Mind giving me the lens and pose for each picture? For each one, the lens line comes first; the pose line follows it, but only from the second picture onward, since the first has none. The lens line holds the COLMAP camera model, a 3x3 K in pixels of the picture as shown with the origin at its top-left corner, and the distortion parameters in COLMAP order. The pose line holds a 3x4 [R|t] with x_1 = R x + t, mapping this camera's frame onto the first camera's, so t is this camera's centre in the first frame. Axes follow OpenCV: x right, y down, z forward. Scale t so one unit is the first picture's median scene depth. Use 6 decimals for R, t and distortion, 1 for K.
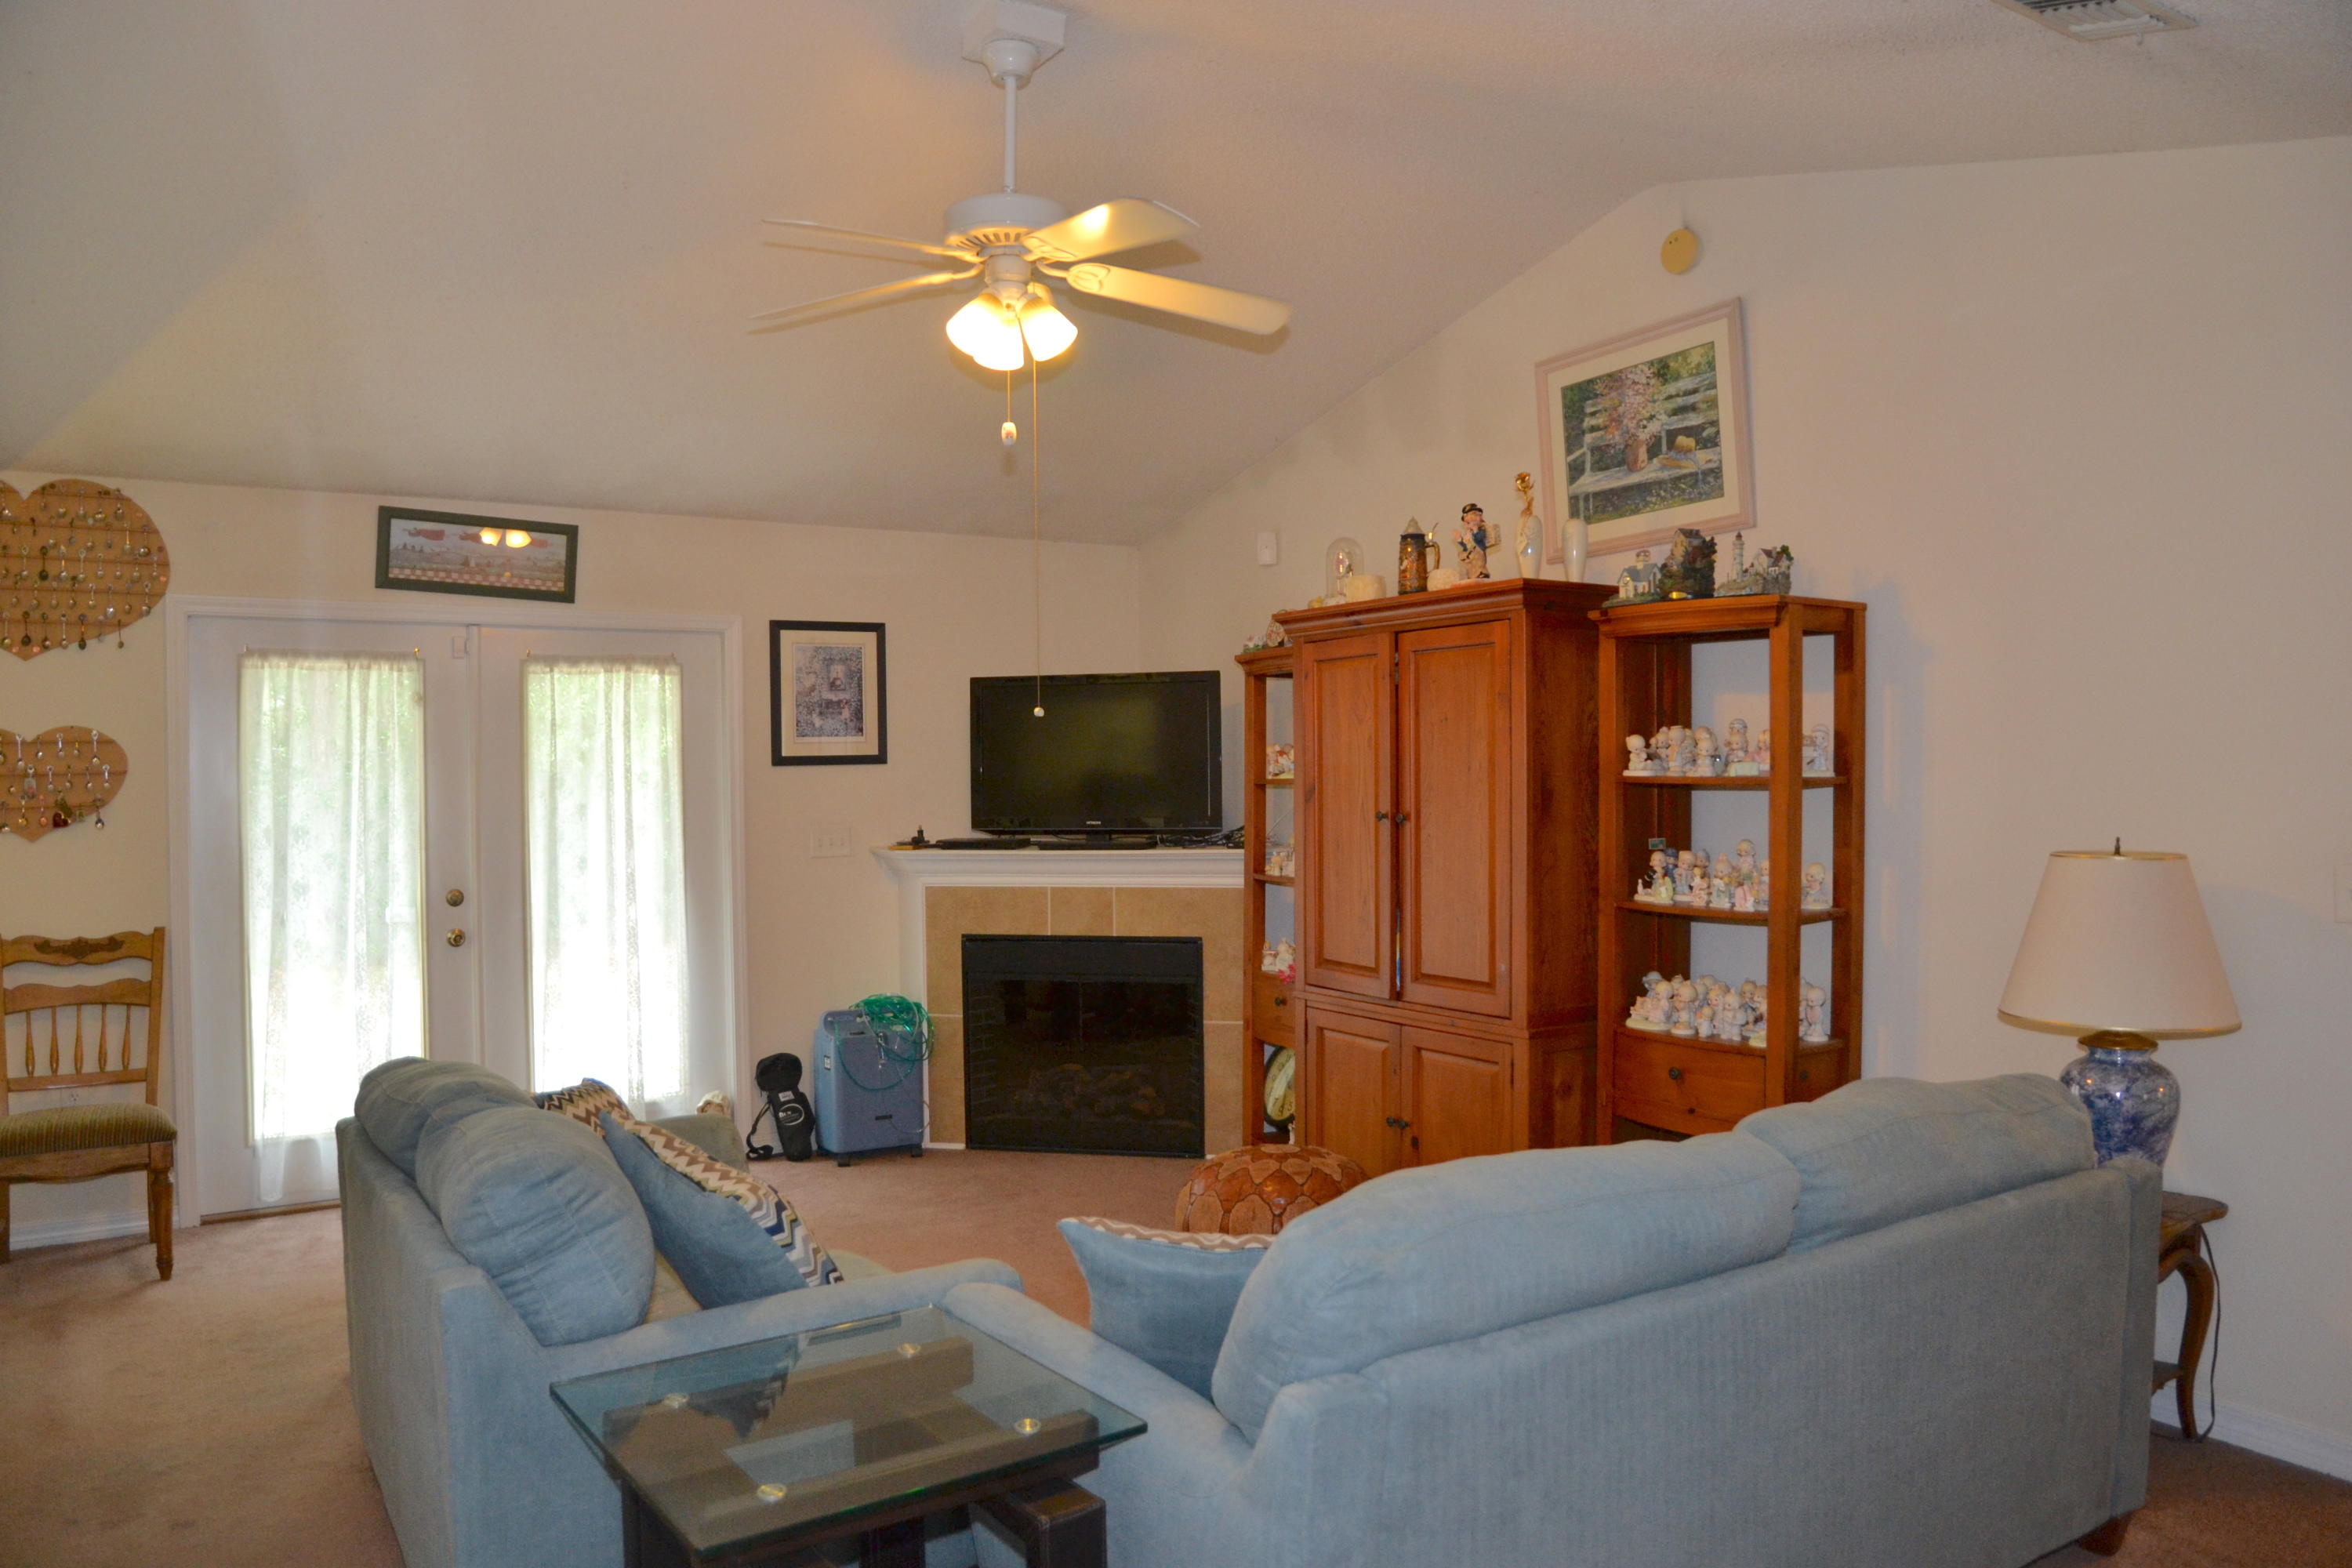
lens RADIAL K [[1643.9, 0, 1177.9], [0, 1643.9, 788.4], [0, 0, 1]] dist [-0.112162, 0.074667]
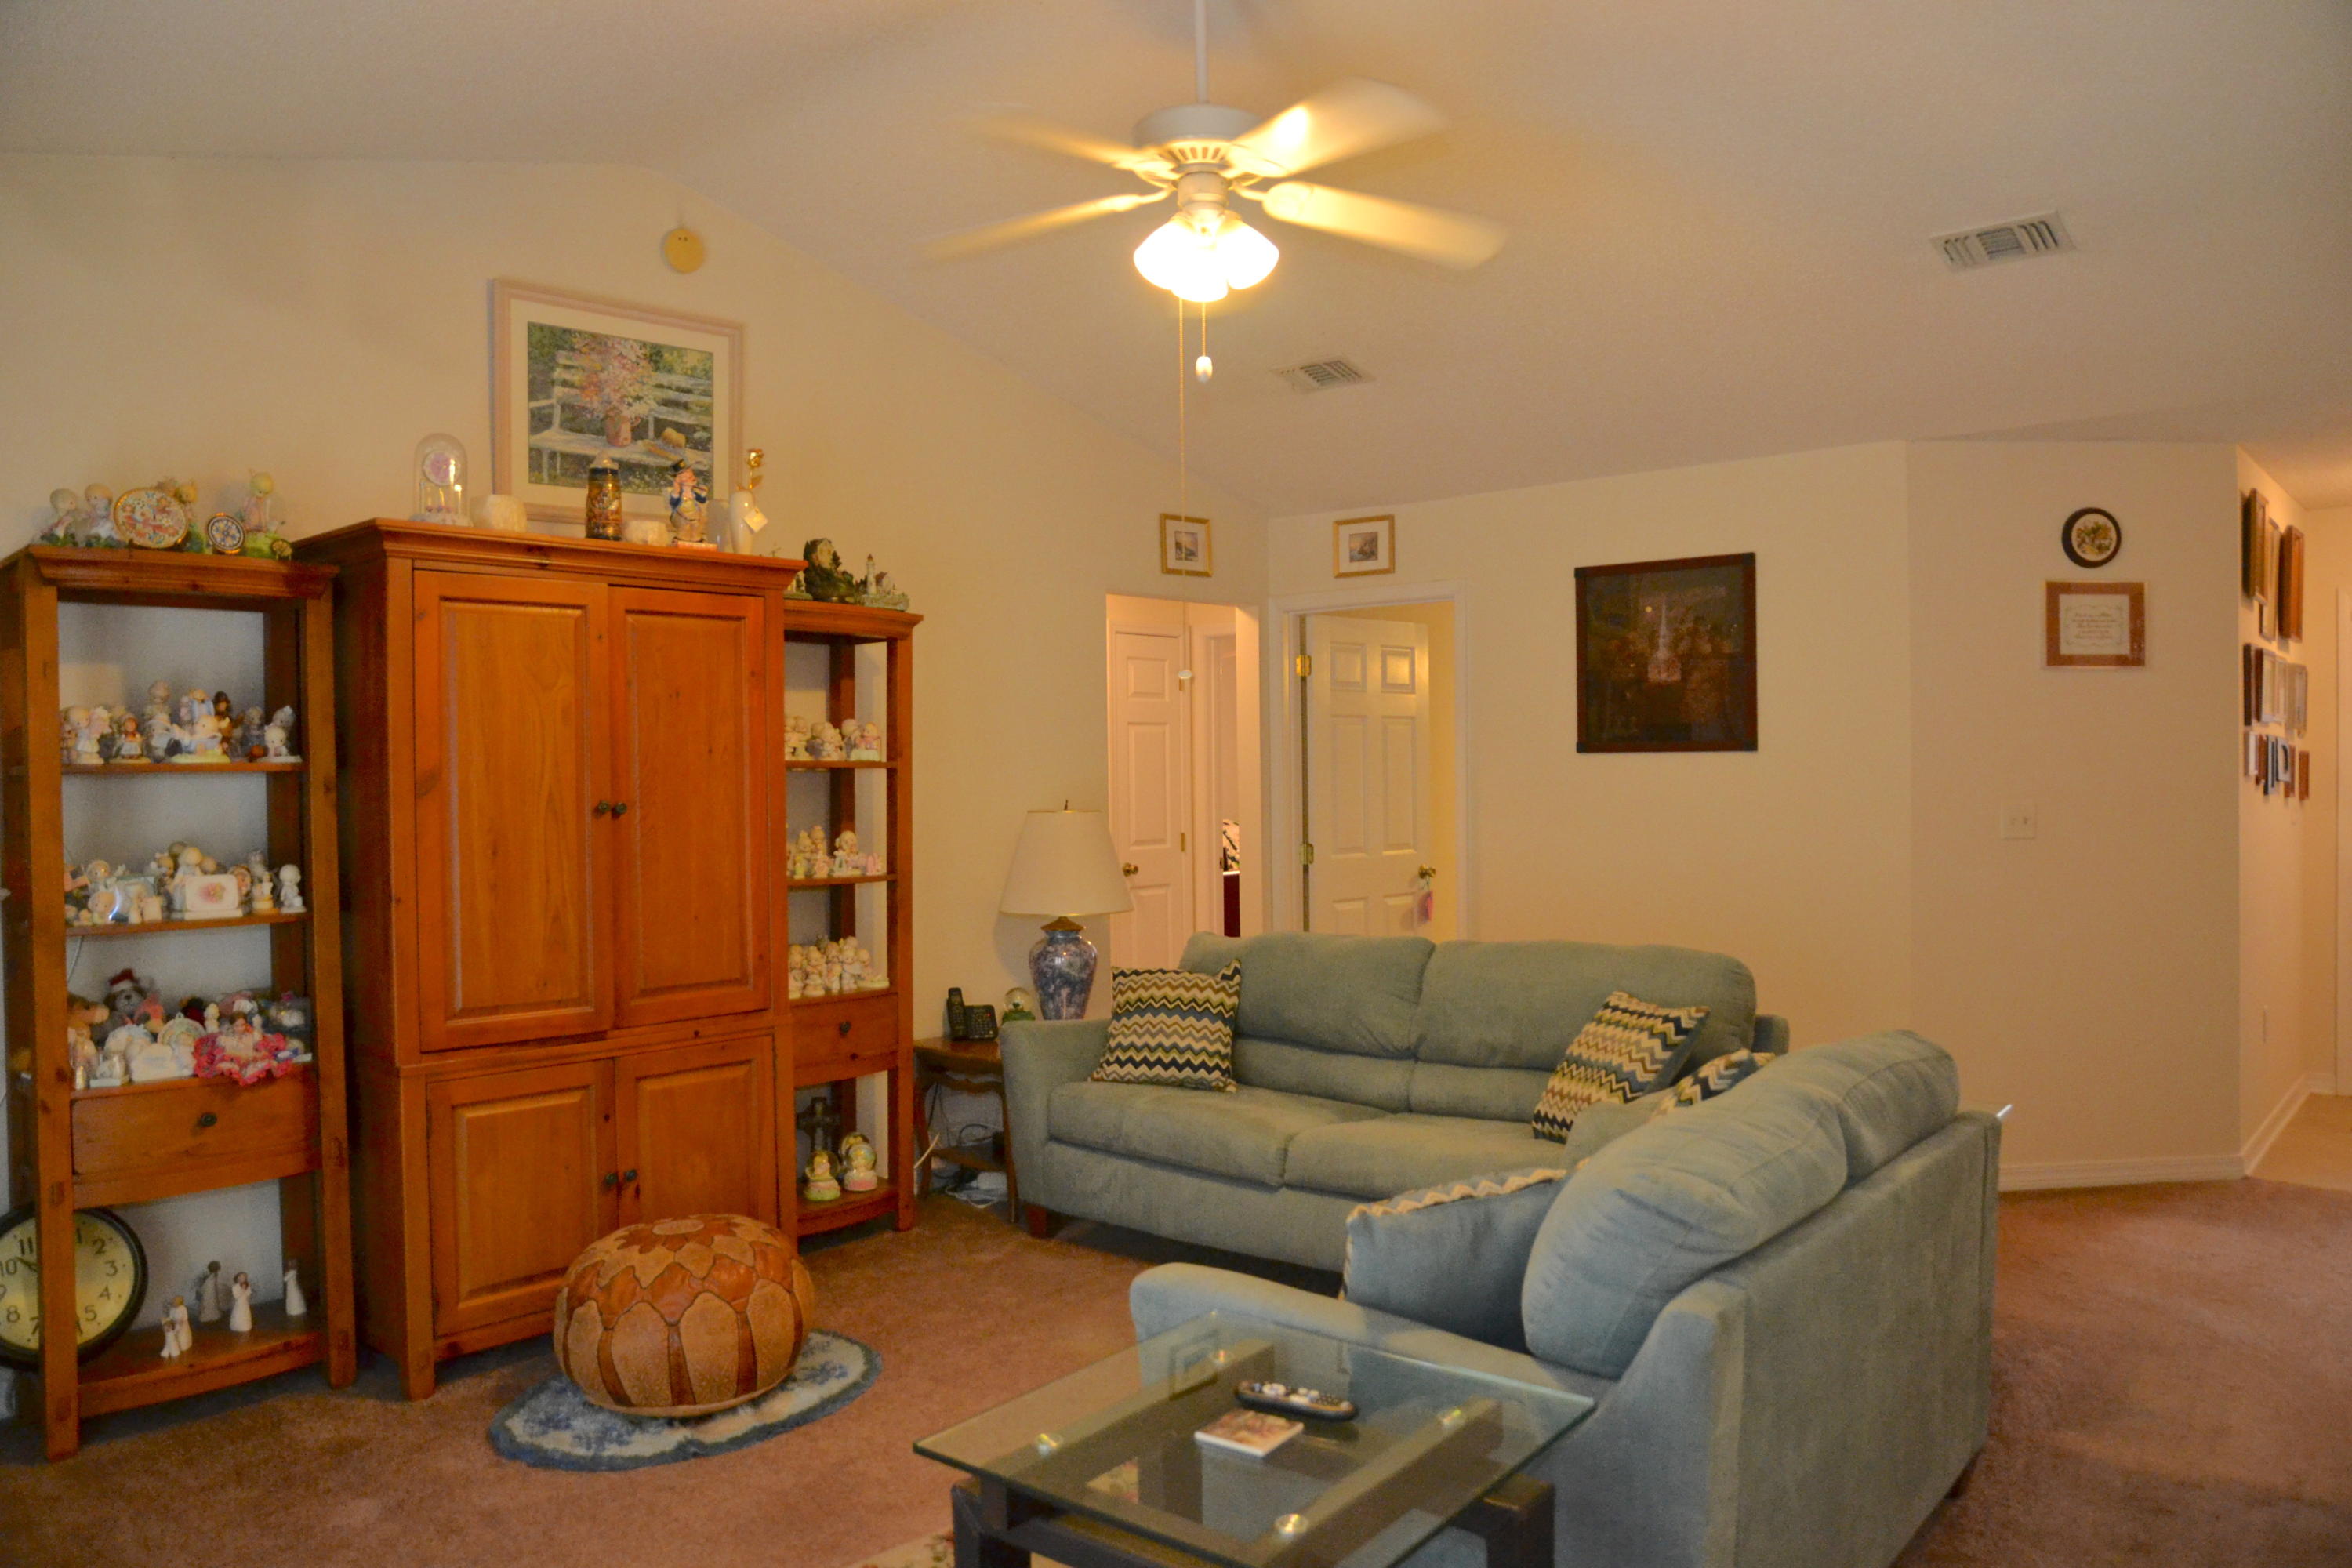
lens RADIAL K [[1643.9, 0, 1177.9], [0, 1643.9, 788.4], [0, 0, 1]] dist [-0.112162, 0.074667]
pose [[-0.265550, 0.002352, 0.964094, -1.237778], [0.017987, 0.999835, 0.002515, 0.018820], [-0.963929, 0.018009, -0.265548, 1.589169]]
